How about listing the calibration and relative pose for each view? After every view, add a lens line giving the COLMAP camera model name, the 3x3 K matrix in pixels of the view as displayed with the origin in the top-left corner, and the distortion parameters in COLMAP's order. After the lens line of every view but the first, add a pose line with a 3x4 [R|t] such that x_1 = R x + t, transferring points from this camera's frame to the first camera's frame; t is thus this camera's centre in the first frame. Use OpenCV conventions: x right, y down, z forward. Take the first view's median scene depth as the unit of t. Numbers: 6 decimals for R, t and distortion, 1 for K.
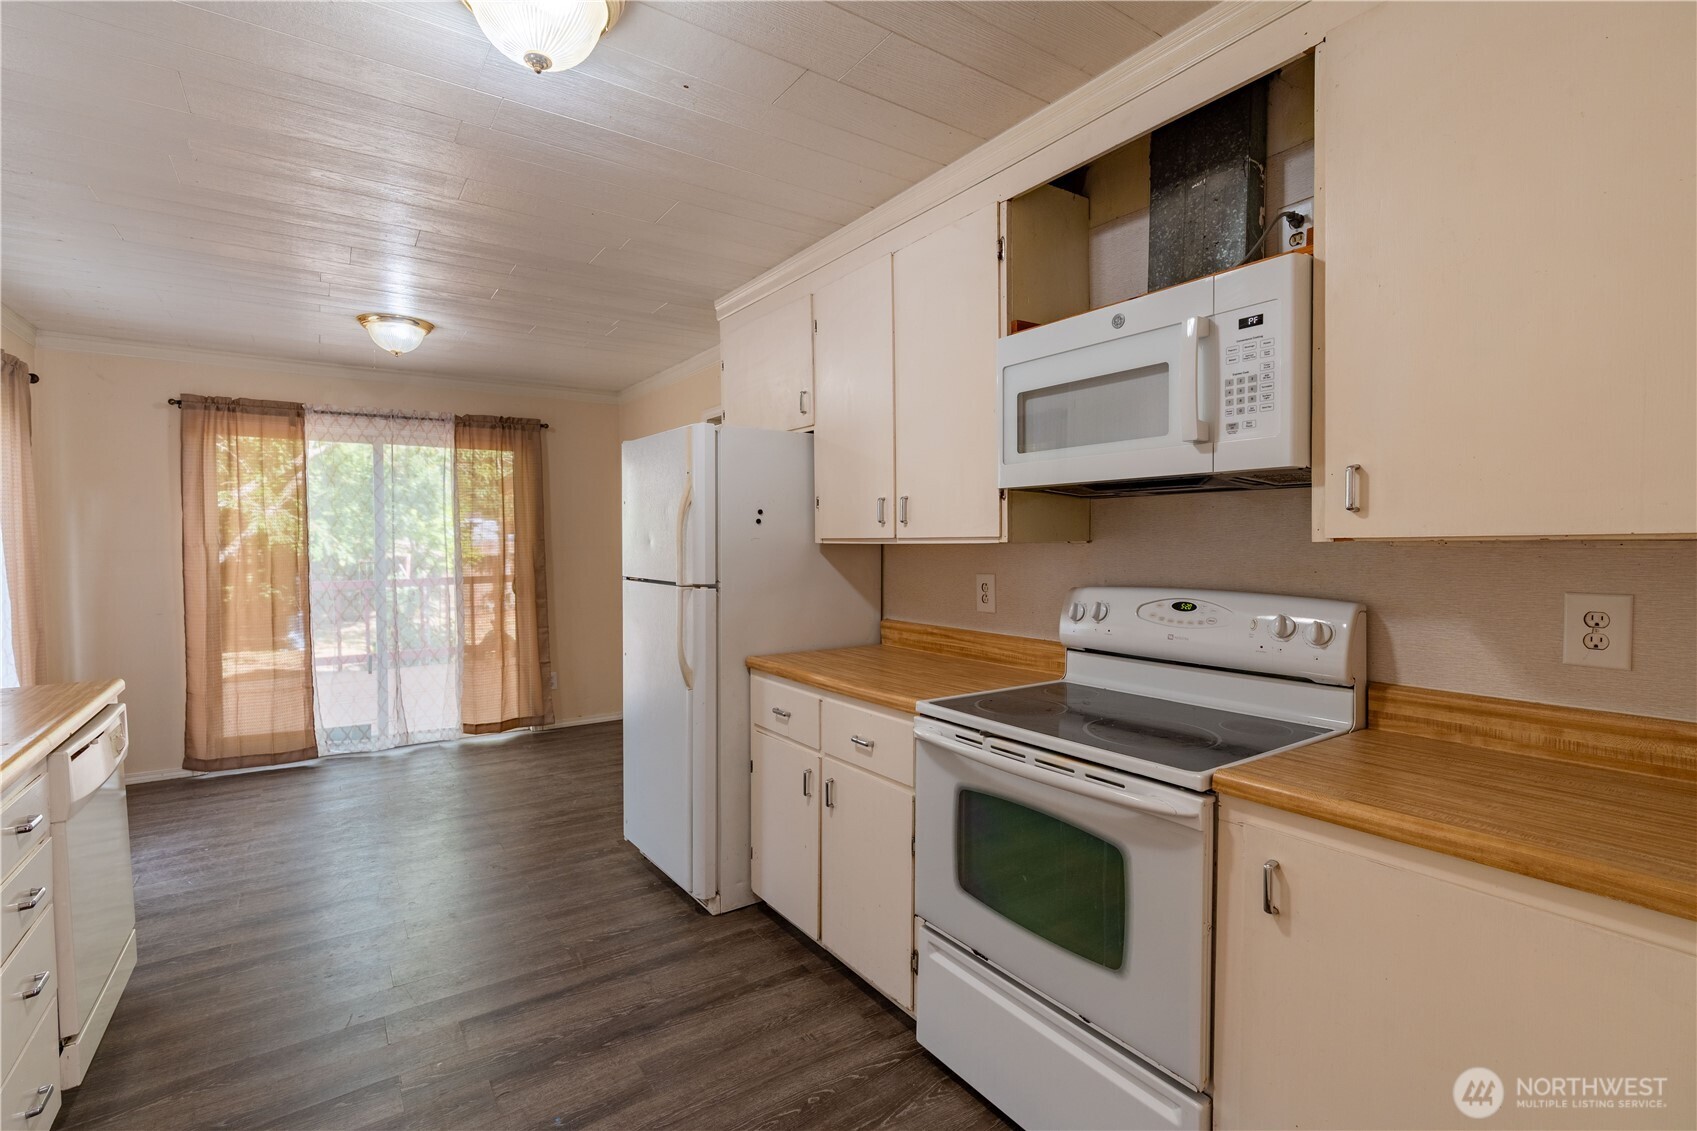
lens RADIAL K [[761.5, 0, 844.6], [0, 761.5, 559.6], [0, 0, 1]] dist [-0.005032, 0.001440]
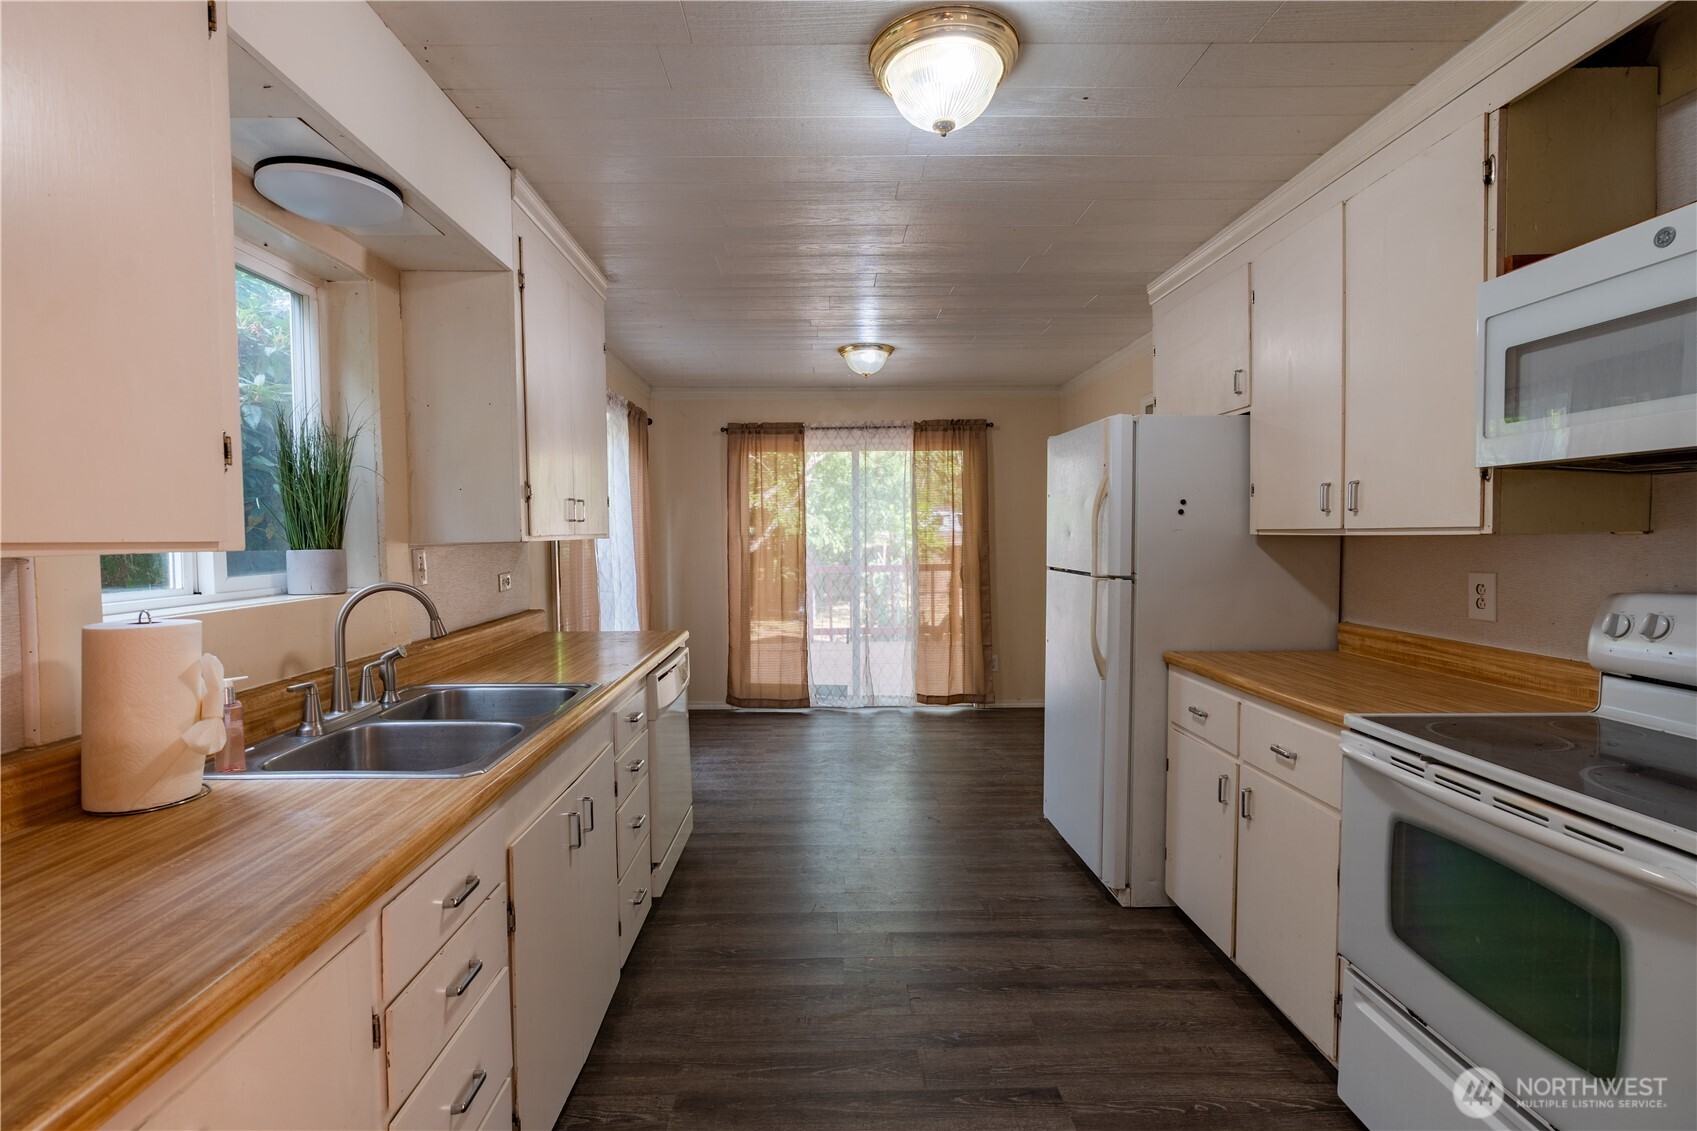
lens RADIAL K [[774.9, 0, 858.8], [0, 774.9, 553.5], [0, 0, 1]] dist [-0.002378, 0.000749]
pose [[0.846414, 0.011673, -0.532397, 0.069290], [-0.009533, 0.999932, 0.006767, -0.000441], [0.532440, -0.000652, 0.846468, -0.045906]]
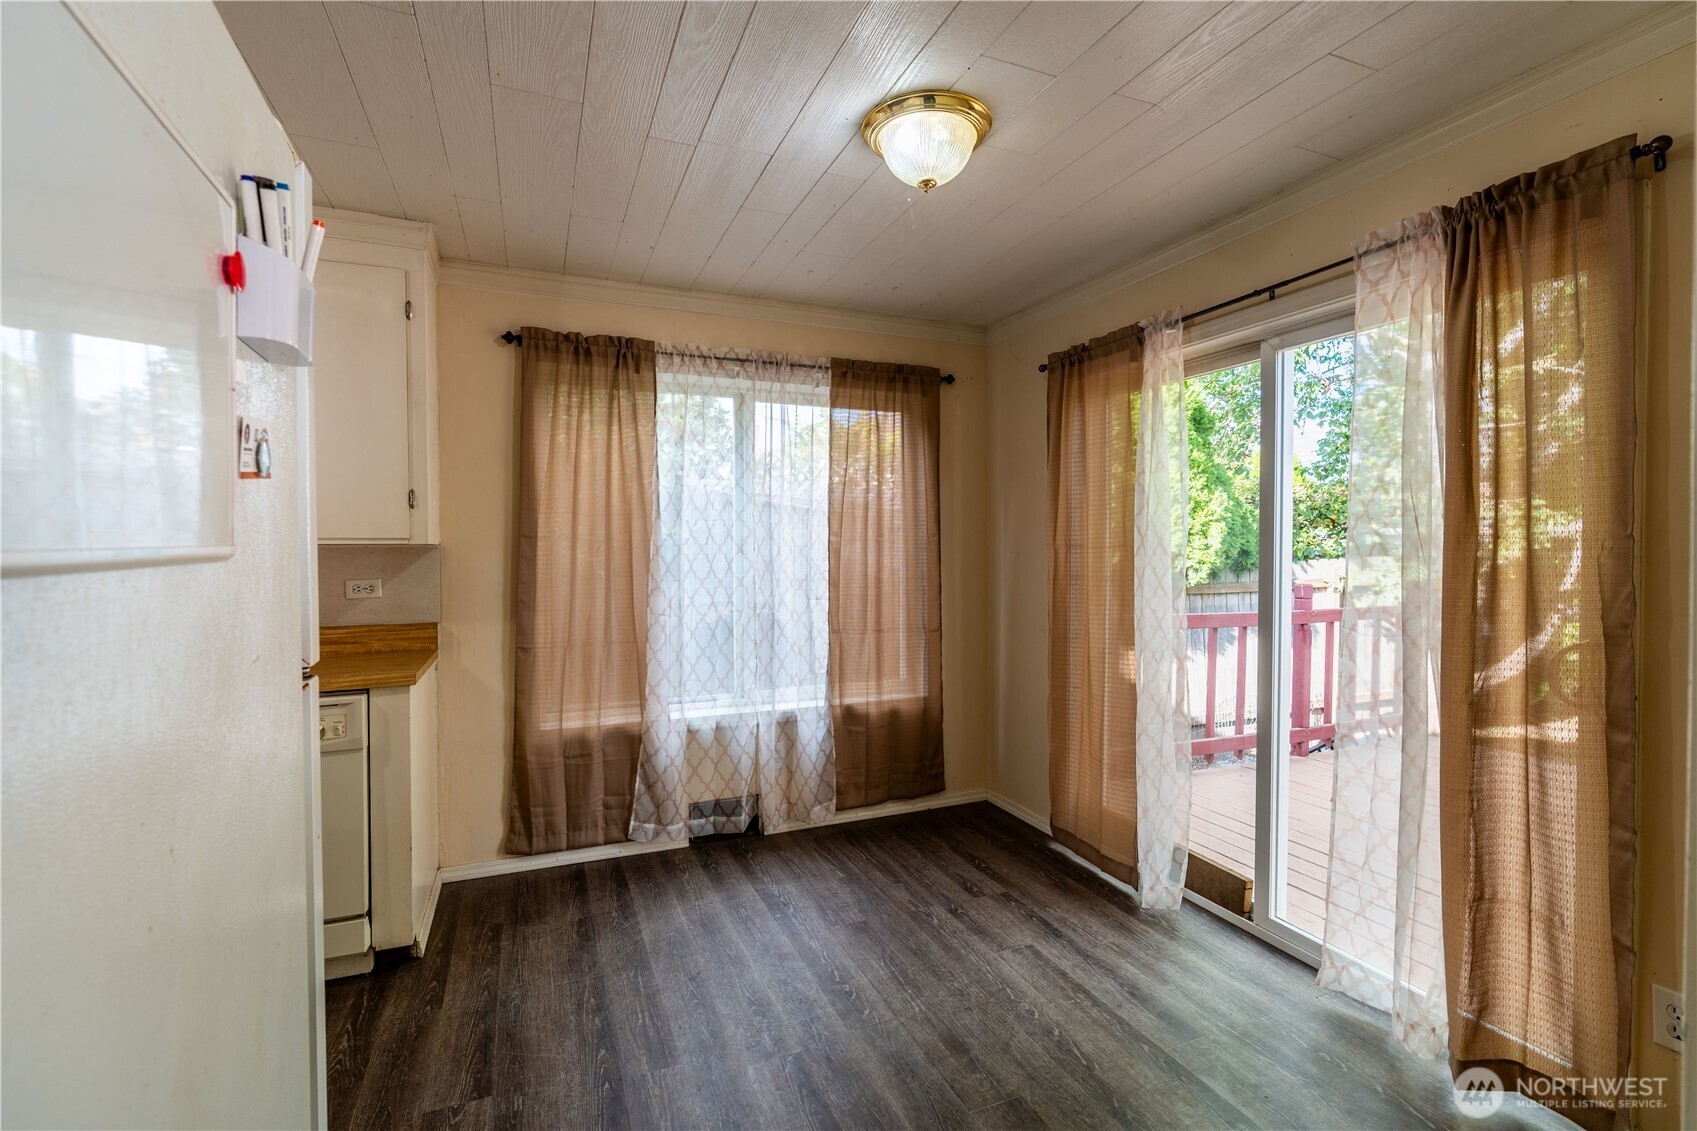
lens RADIAL K [[761.5, 0, 844.6], [0, 761.5, 559.6], [0, 0, 1]] dist [-0.005032, 0.001440]
pose [[-0.215446, 0.019289, -0.976325, -0.067241], [-0.026339, 0.999326, 0.025556, -0.029863], [0.976160, 0.031222, -0.214793, 1.404079]]
